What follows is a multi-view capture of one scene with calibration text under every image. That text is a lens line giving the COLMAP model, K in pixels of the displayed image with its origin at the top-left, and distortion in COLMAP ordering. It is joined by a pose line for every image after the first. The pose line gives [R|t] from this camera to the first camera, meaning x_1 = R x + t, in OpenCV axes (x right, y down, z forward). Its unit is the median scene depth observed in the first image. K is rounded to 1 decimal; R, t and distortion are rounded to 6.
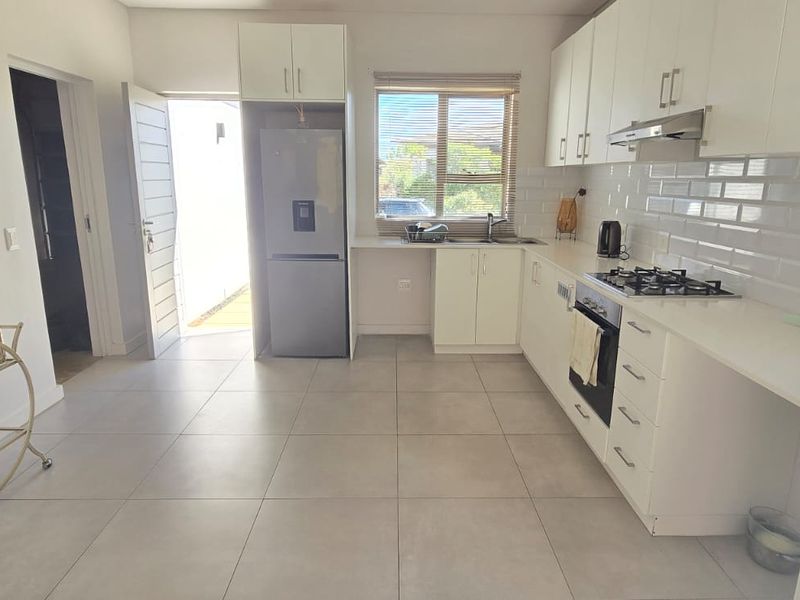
lens RADIAL K [[531.8, 0, 409.6], [0, 531.8, 302.3], [0, 0, 1]] dist [0.000101, -0.002741]
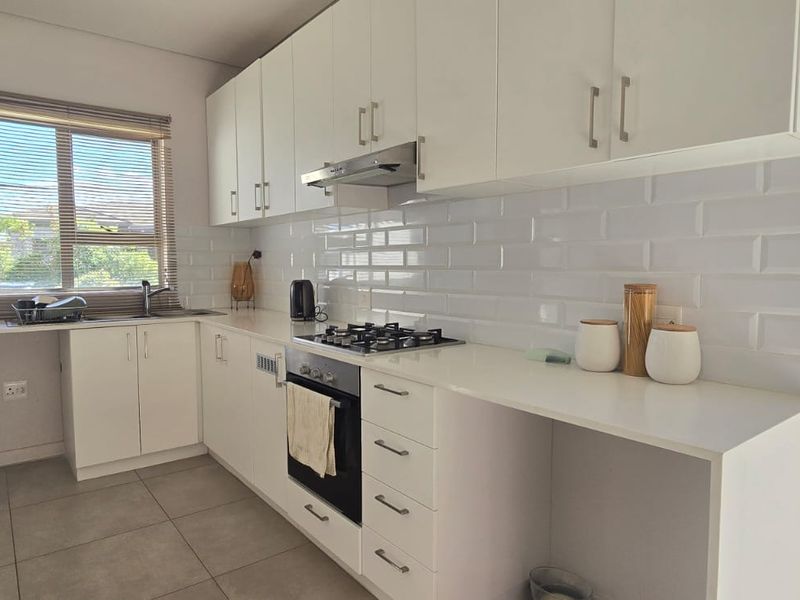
lens RADIAL K [[531.8, 0, 409.6], [0, 531.8, 302.3], [0, 0, 1]] dist [0.000101, -0.002741]
pose [[0.798067, -0.053218, 0.600215, -0.011456], [0.145011, 0.983780, -0.105585, 0.003228], [-0.584860, 0.171302, 0.792839, 0.175694]]
